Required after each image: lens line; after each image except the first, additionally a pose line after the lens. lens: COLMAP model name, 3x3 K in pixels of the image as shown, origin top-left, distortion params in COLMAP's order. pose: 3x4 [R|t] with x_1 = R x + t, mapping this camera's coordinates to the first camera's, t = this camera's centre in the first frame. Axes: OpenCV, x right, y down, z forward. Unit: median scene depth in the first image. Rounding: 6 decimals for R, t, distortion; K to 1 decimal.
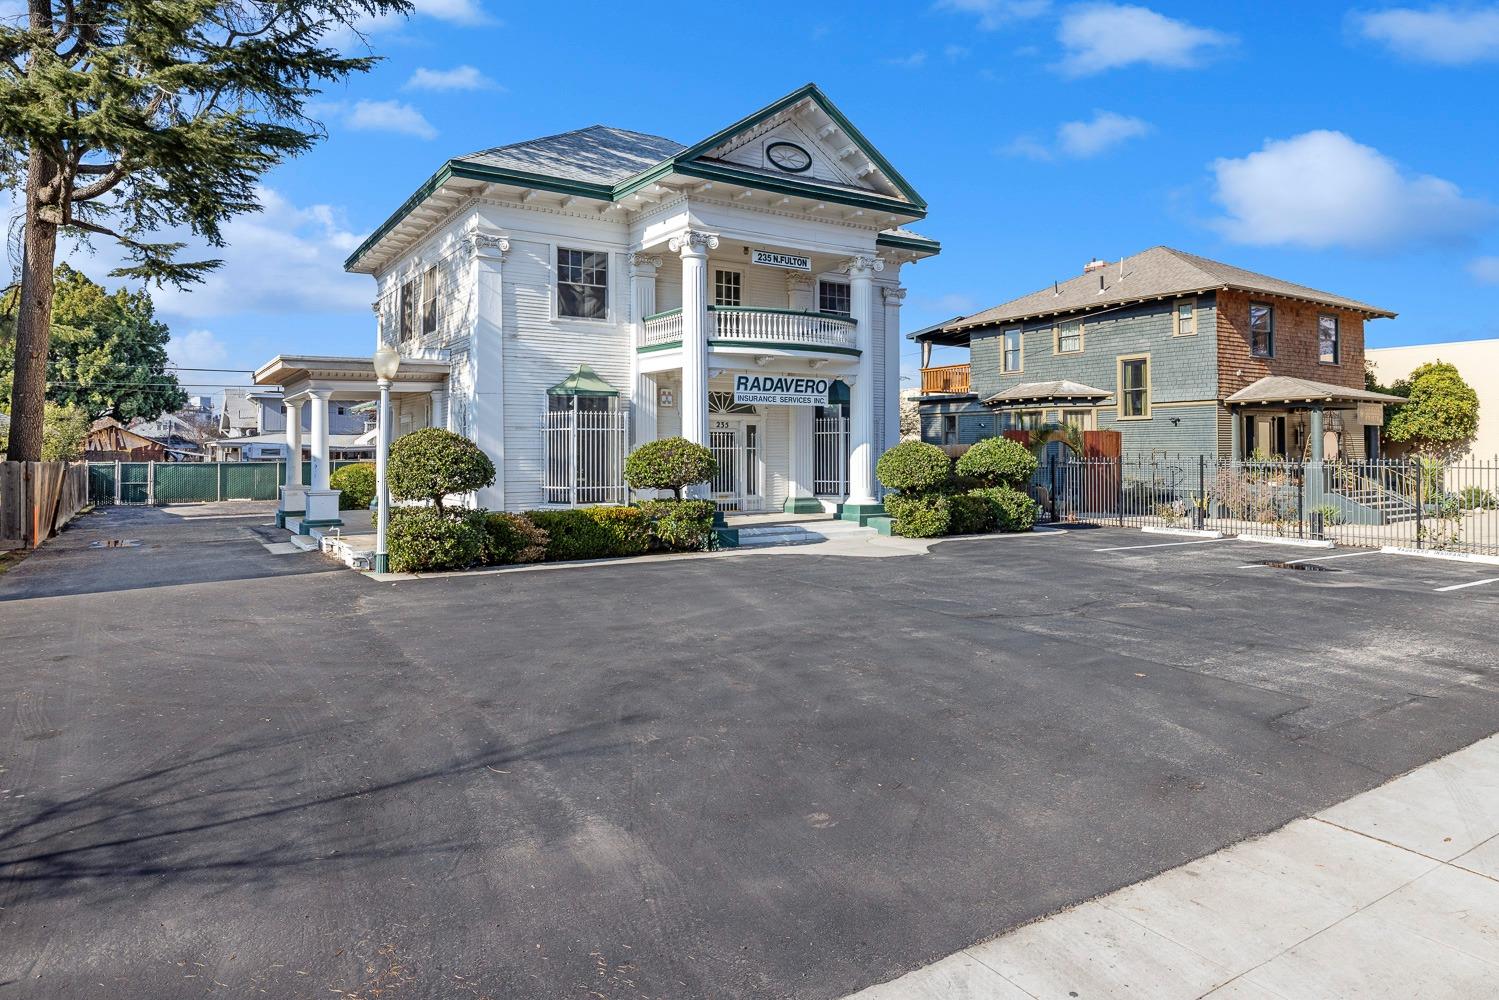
lens RADIAL K [[909.0, 0, 741.6], [0, 909.0, 447.0], [0, 0, 1]] dist [-0.005117, 0.000088]
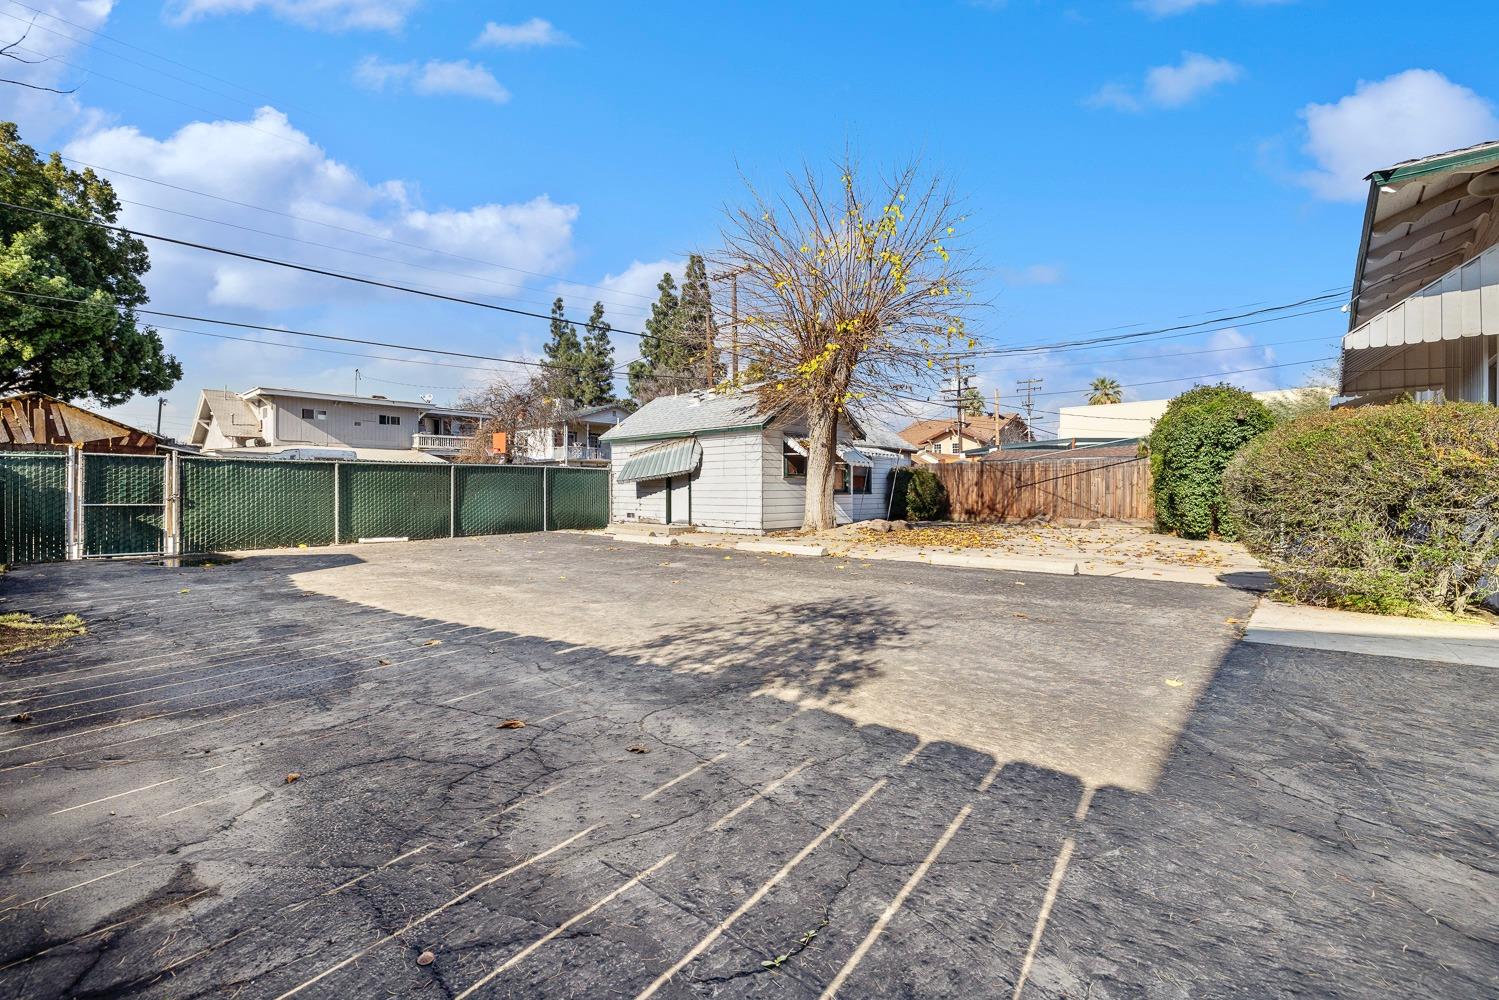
lens RADIAL K [[639.0, 0, 752.9], [0, 639.0, 497.3], [0, 0, 1]] dist [0.001258, 0.000580]
pose [[0.967057, 0.002161, 0.254550, -0.839573], [-0.006611, 0.999840, 0.016629, 0.054184], [-0.254473, -0.017764, 0.966917, 1.162073]]
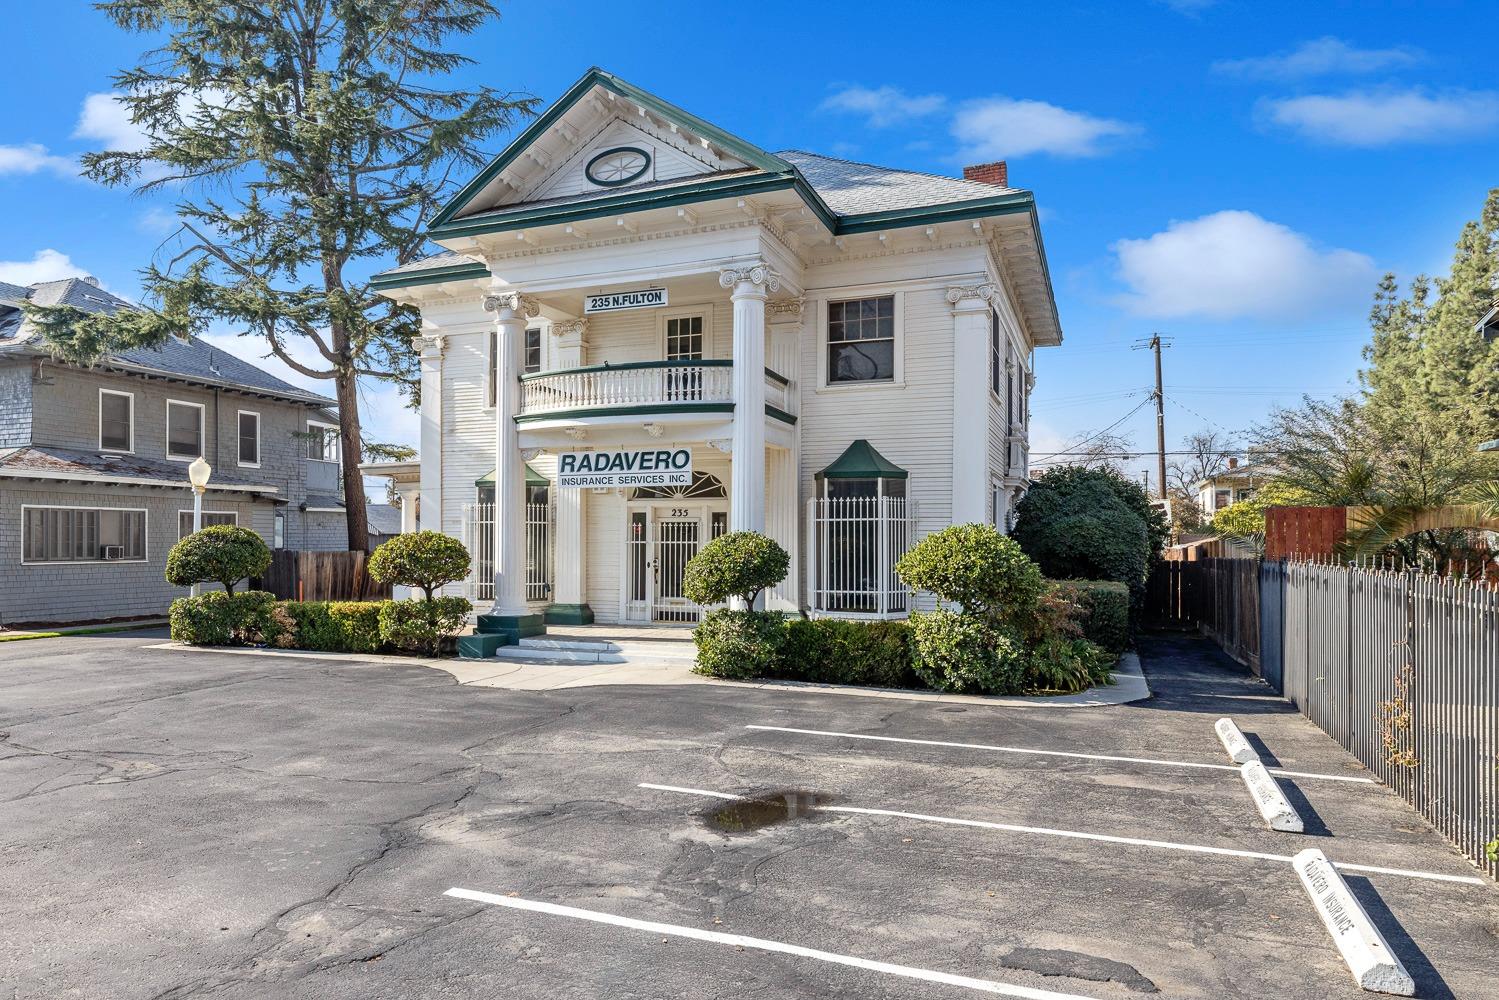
lens RADIAL K [[1031.4, 0, 649.1], [0, 1031.4, 548.4], [0, 0, 1]] dist [-0.003490, -0.000096]
pose [[0.546918, 0.006724, -0.837159, 0.703199], [0.001588, 0.999958, 0.009069, -0.001433], [0.837184, -0.006289, 0.546884, 0.471960]]
